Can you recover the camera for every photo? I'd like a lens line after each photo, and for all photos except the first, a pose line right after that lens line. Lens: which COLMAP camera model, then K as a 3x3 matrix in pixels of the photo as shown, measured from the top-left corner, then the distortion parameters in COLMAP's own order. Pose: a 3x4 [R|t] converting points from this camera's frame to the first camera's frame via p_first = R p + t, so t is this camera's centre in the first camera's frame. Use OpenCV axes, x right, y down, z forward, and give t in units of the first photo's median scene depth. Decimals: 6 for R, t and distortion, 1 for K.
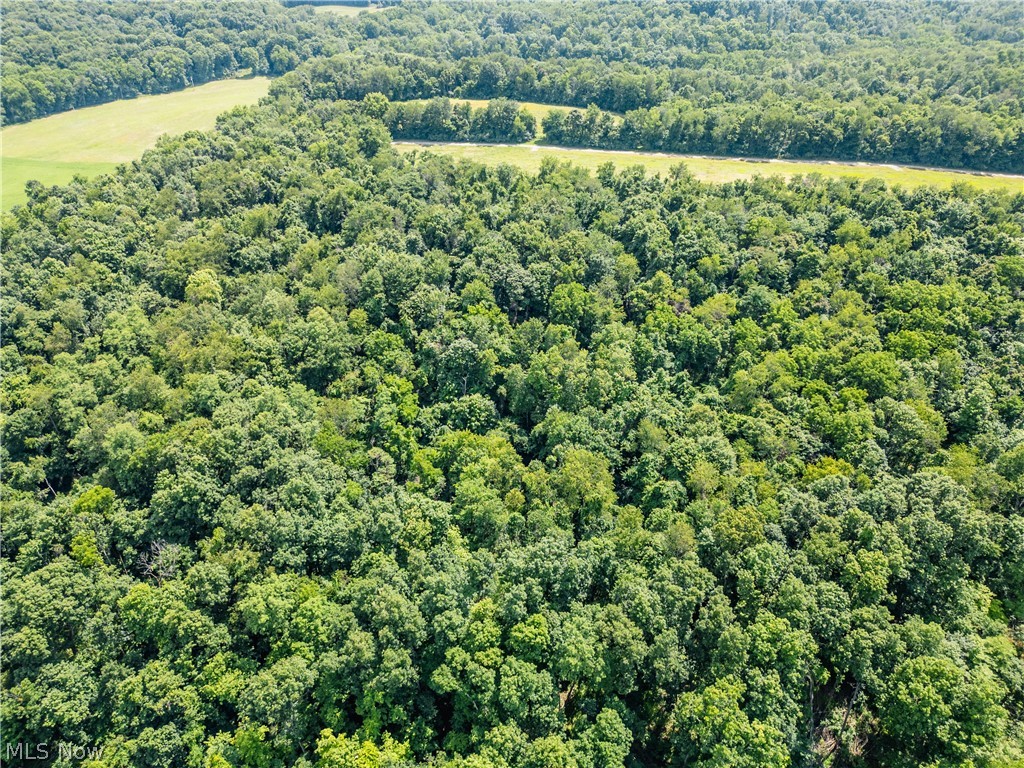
lens RADIAL K [[723.2, 0, 504.7], [0, 723.2, 380.7], [0, 0, 1]] dist [0.062236, -0.057082]
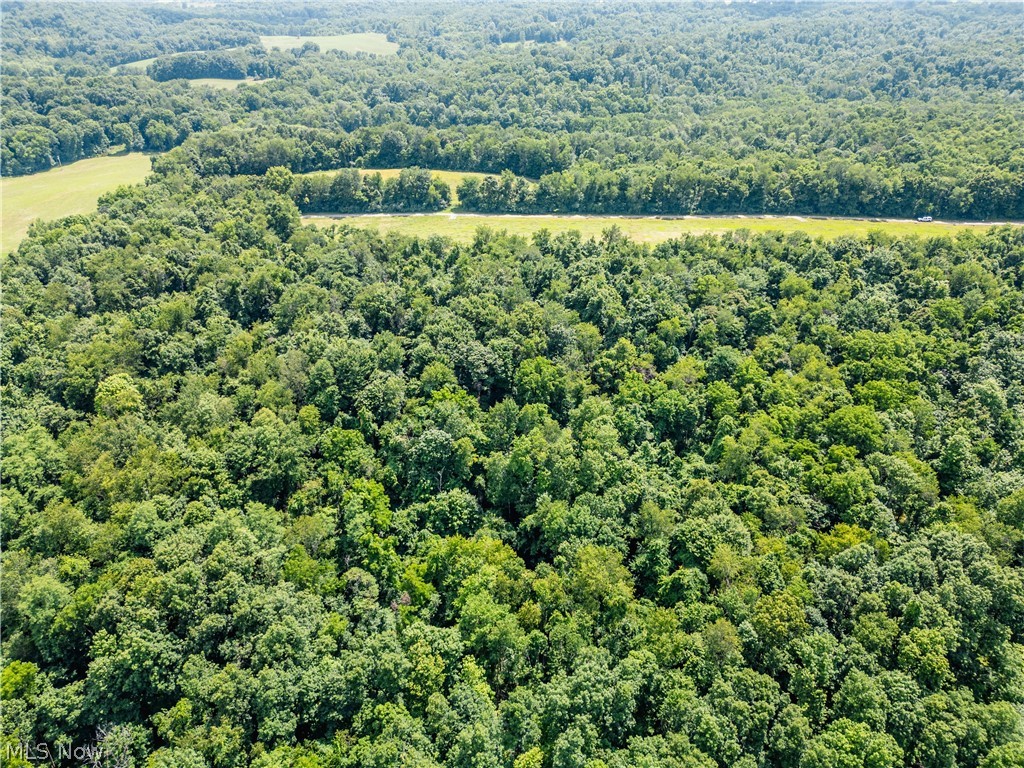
lens RADIAL K [[723.2, 0, 504.7], [0, 723.2, 380.7], [0, 0, 1]] dist [0.062236, -0.057082]
pose [[0.985476, -0.082226, 0.148580, -0.093986], [0.093302, 0.993232, -0.069175, -0.044606], [-0.141886, 0.082033, 0.986478, 0.079968]]
